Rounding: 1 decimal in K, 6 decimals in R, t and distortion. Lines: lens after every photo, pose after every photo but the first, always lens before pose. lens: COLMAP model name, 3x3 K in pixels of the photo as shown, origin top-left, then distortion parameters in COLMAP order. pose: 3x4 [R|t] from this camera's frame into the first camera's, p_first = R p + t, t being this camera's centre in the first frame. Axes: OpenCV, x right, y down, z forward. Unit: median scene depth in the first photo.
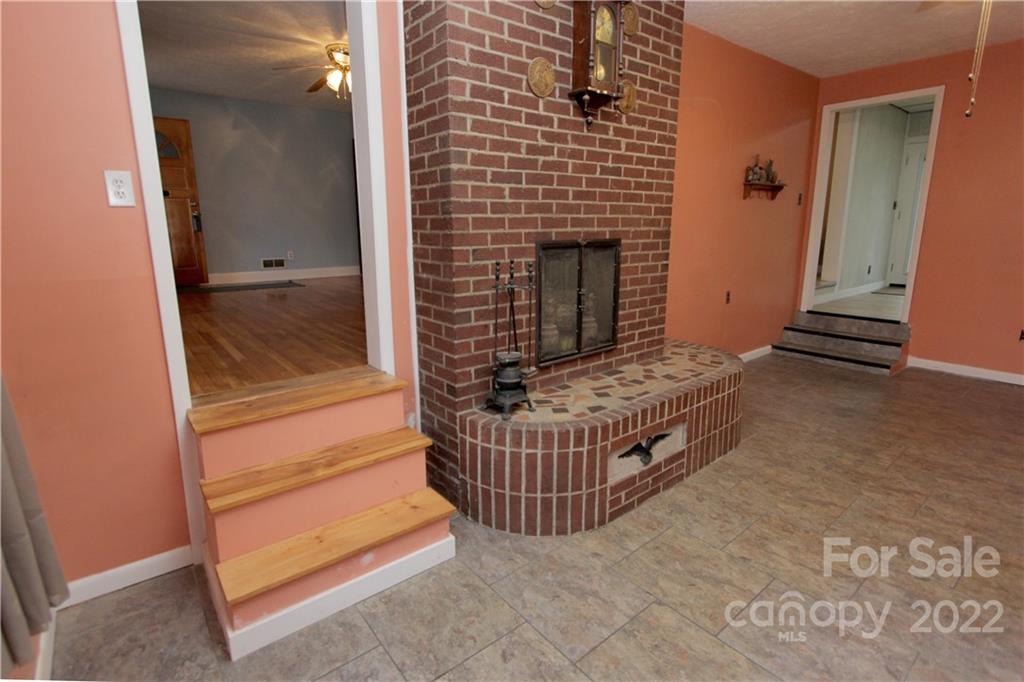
lens RADIAL K [[505.9, 0, 499.6], [0, 505.9, 327.8], [0, 0, 1]] dist [-0.000261, 0.000373]
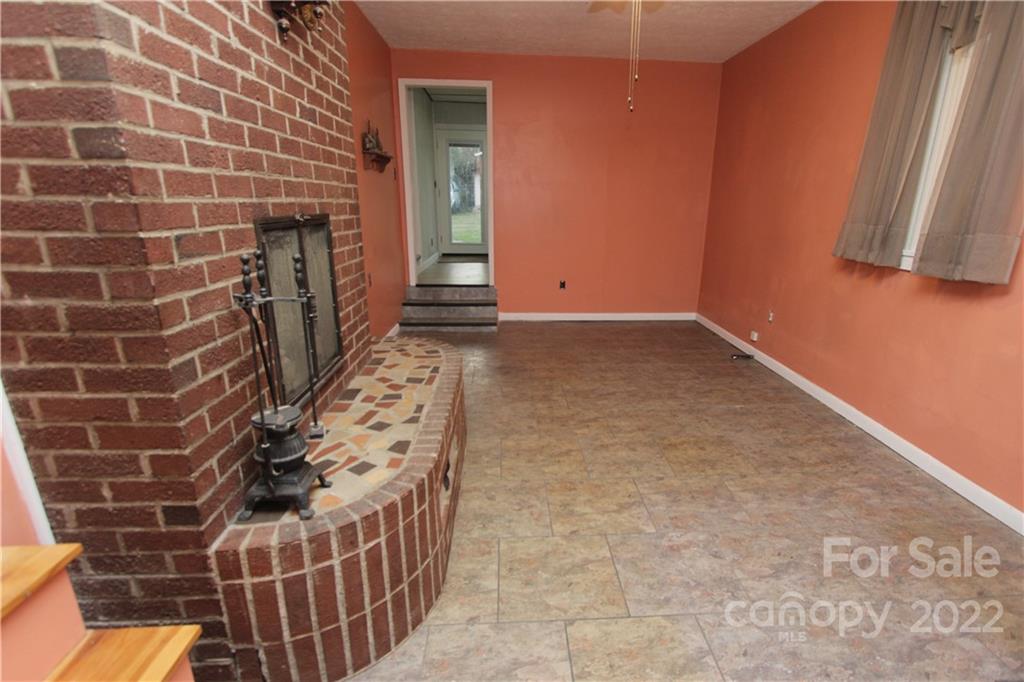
lens RADIAL K [[511.9, 0, 545.2], [0, 511.9, 358.1], [0, 0, 1]] dist [-0.004199, -0.000035]
pose [[0.558257, -0.225638, 0.798396, -0.258734], [0.144967, 0.974033, 0.173911, -0.067174], [-0.816905, 0.018654, 0.576470, 0.381180]]
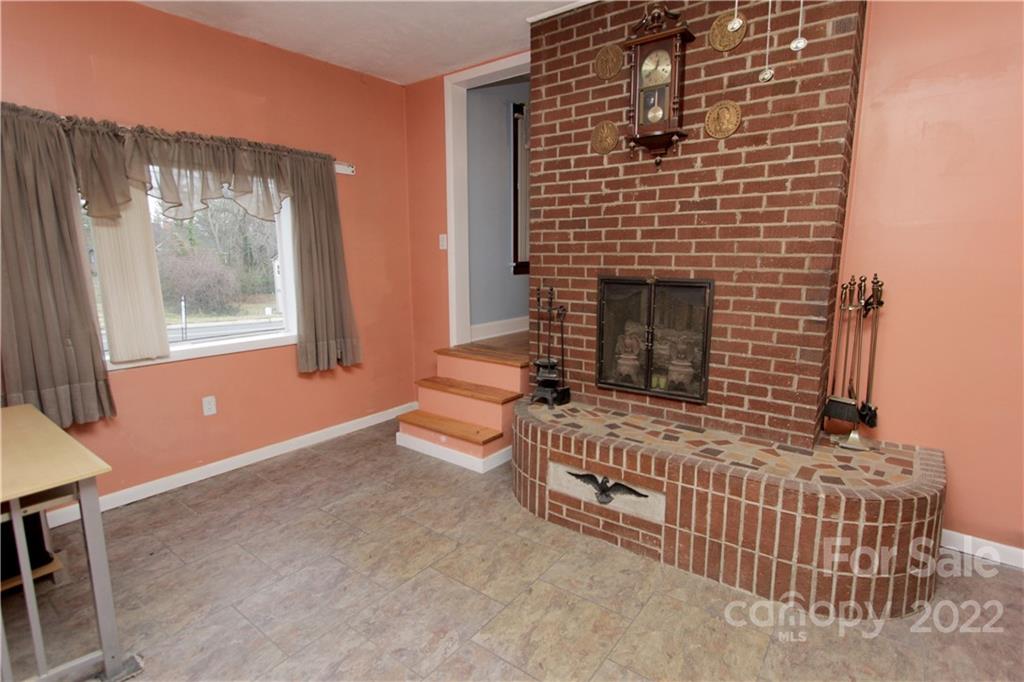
lens RADIAL K [[508.6, 0, 512.0], [0, 508.6, 341.0], [0, 0, 1]] dist [0.000396, 0.000218]
pose [[0.248551, 0.172041, -0.953218, 1.182135], [-0.197535, 0.972422, 0.124000, -0.133455], [0.948263, 0.157474, 0.275680, 0.522016]]
